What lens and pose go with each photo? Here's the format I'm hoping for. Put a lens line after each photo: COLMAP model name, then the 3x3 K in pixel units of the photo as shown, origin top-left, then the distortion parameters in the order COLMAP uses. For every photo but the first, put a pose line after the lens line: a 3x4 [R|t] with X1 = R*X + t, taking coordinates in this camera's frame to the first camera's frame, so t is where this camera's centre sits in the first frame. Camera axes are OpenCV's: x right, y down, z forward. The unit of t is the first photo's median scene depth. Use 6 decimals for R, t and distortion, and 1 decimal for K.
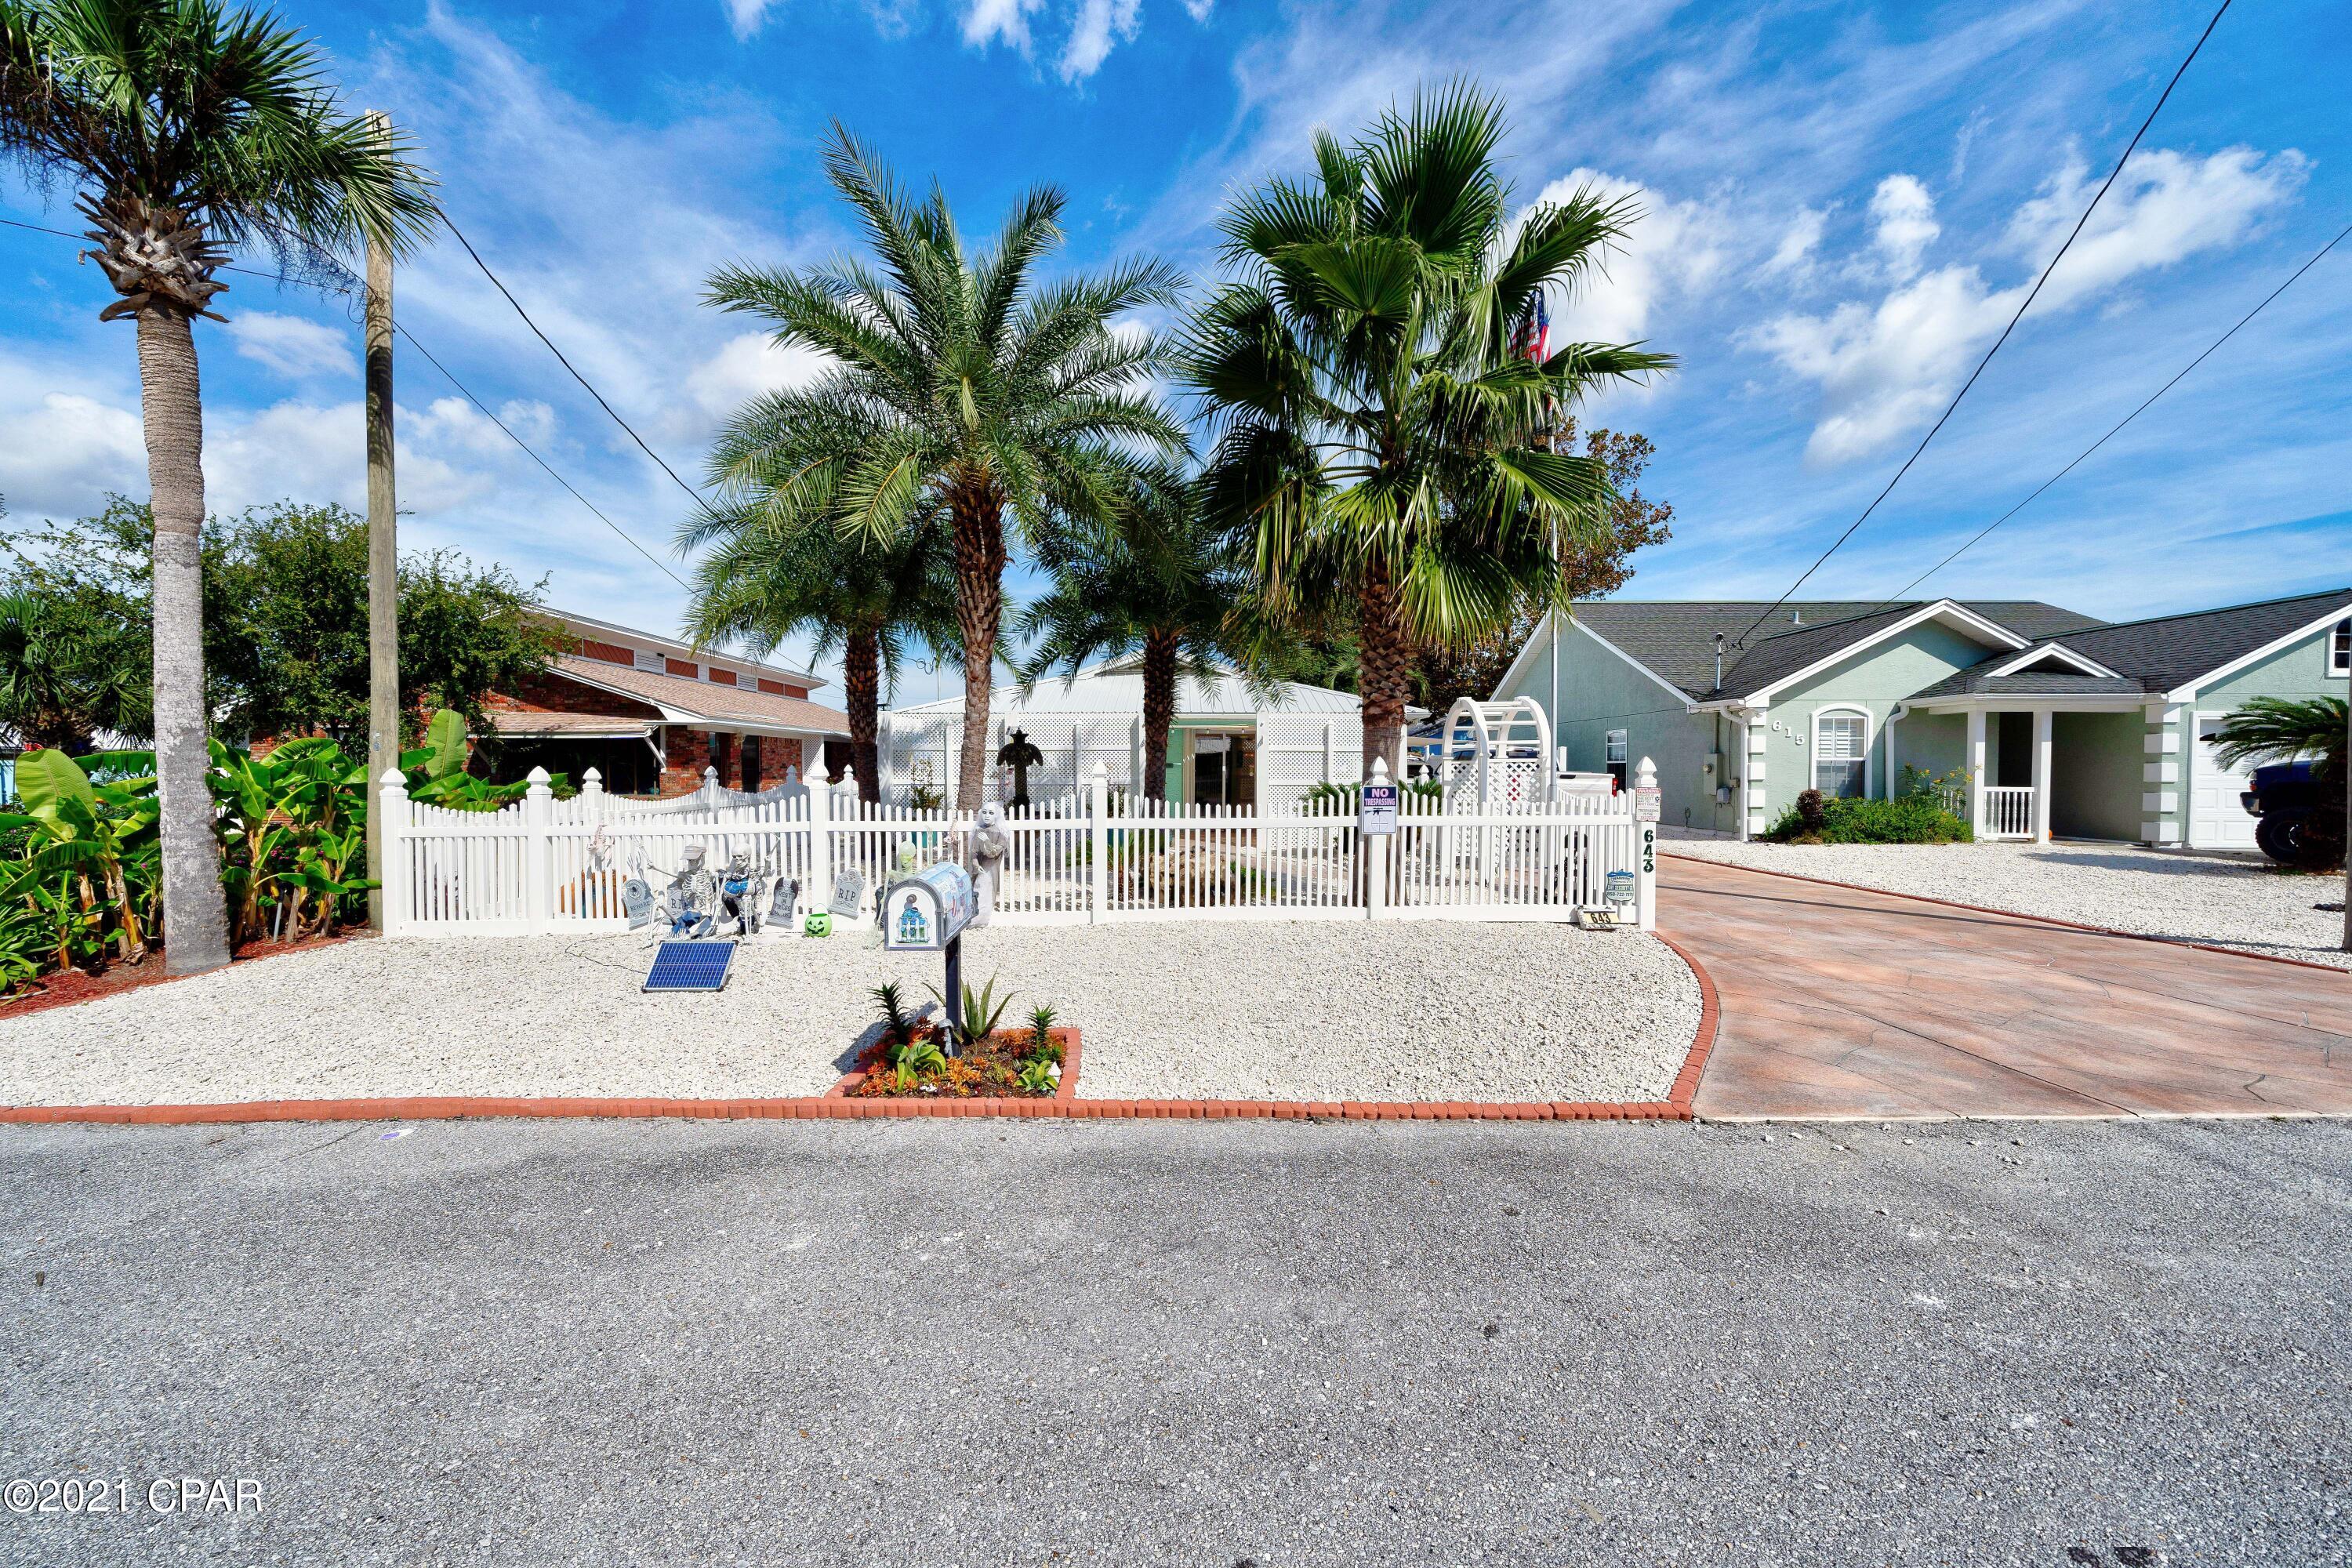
lens RADIAL K [[804.3, 0, 1160.8], [0, 804.3, 783.3], [0, 0, 1]] dist [-0.001081, -0.002173]
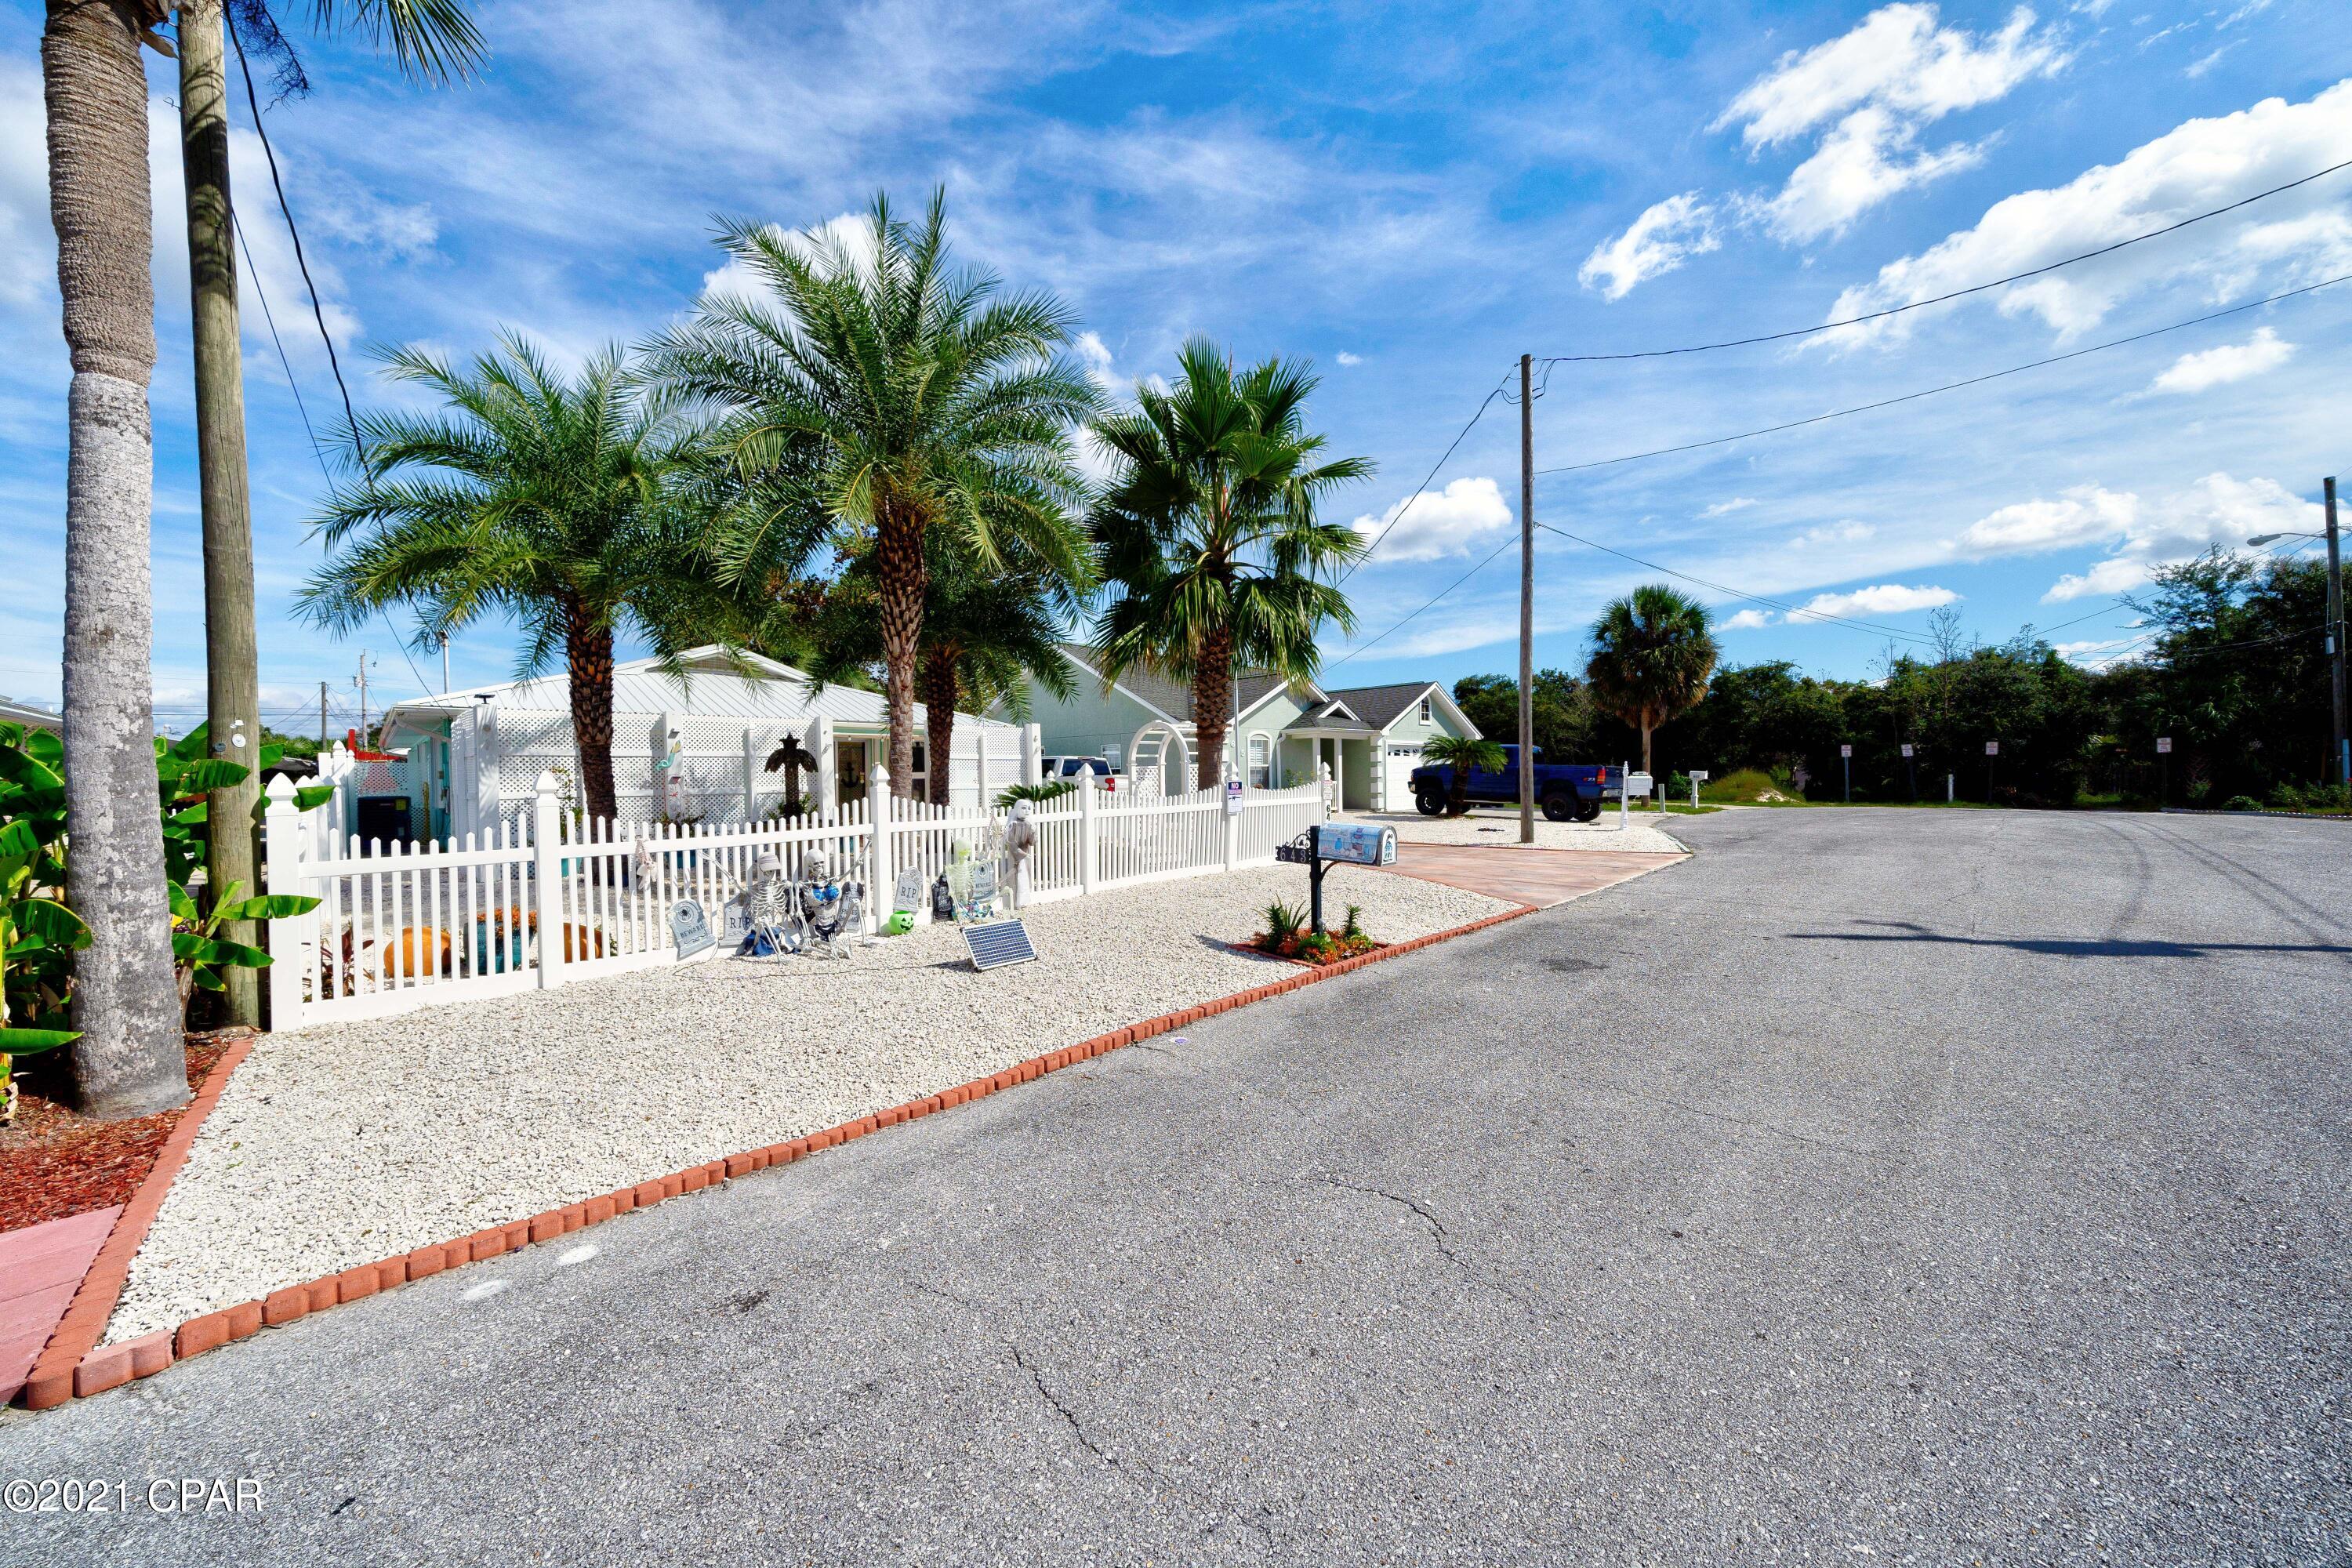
lens RADIAL K [[804.3, 0, 1160.8], [0, 804.3, 783.3], [0, 0, 1]] dist [-0.001081, -0.002173]
pose [[0.704382, -0.017188, 0.709613, -0.452982], [0.027143, 0.999628, -0.002730, 0.004447], [-0.709302, 0.021184, 0.704586, 0.018981]]
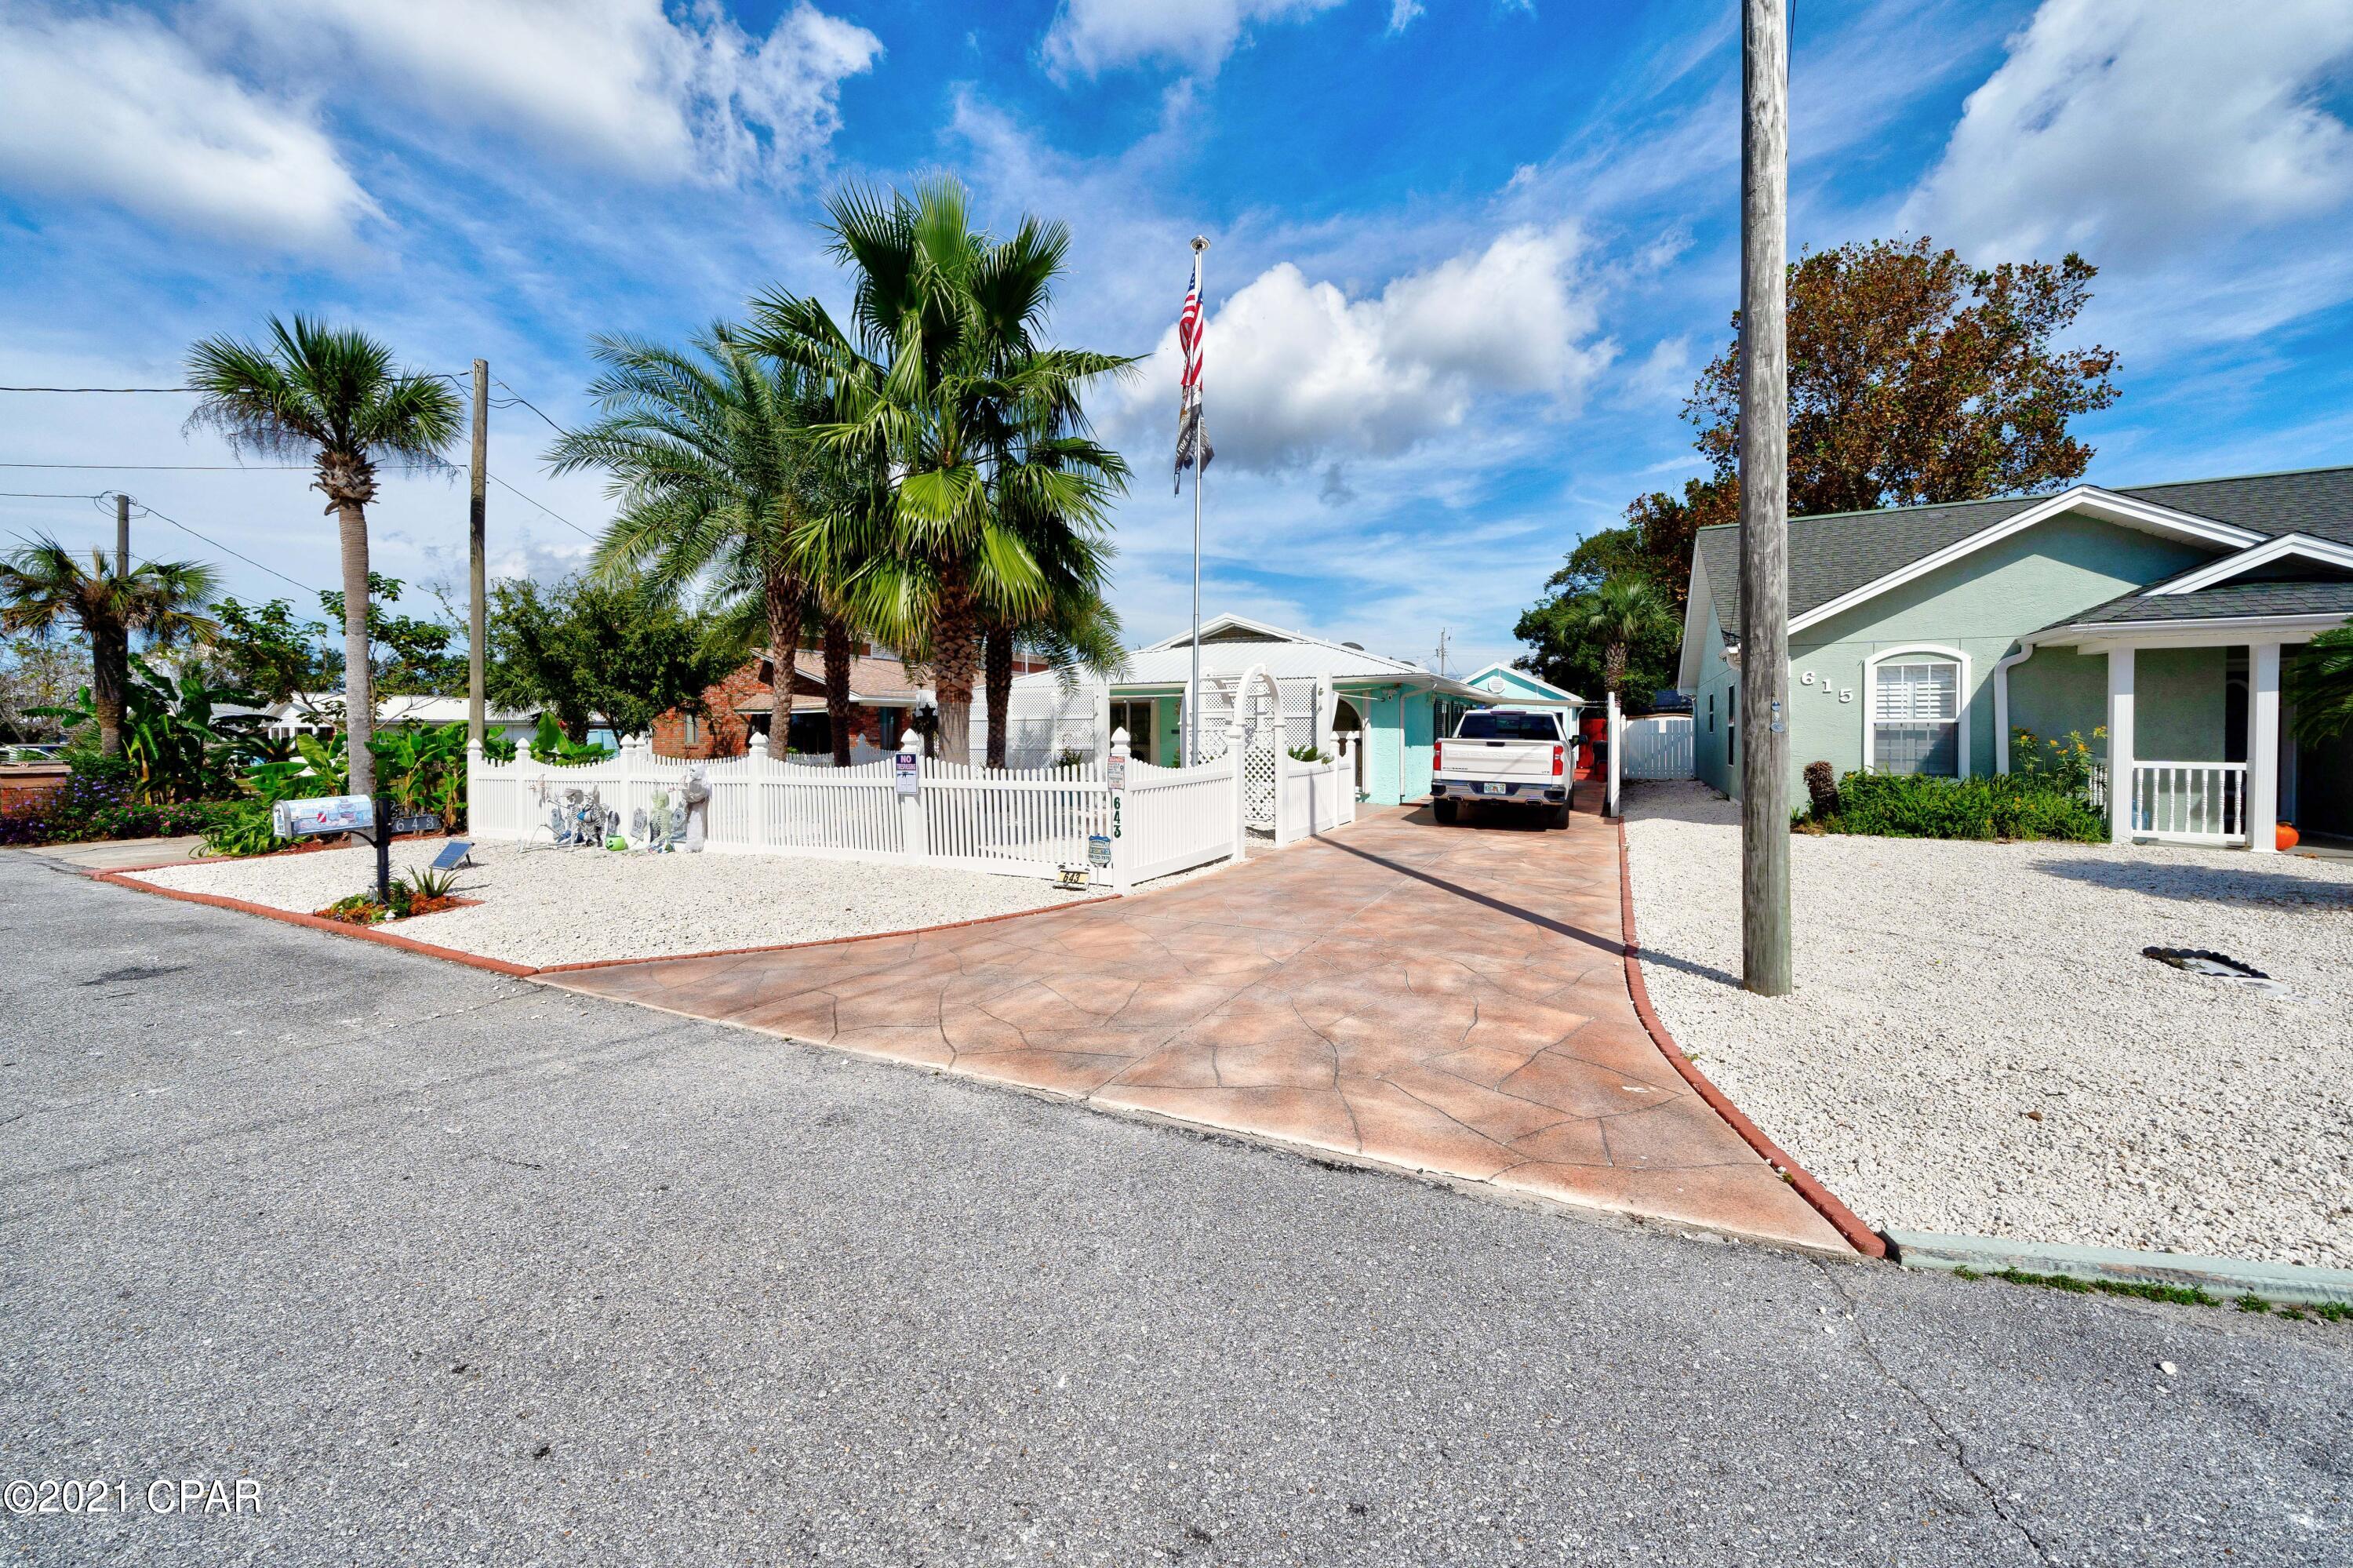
lens RADIAL K [[833.2, 0, 1169.7], [0, 833.2, 731.1], [0, 0, 1]] dist [-0.000673, -0.000073]
pose [[0.898613, -0.004816, -0.438715, 0.613689], [-0.003679, 0.999822, -0.018511, -0.004490], [0.438726, 0.018249, 0.898436, 0.027447]]
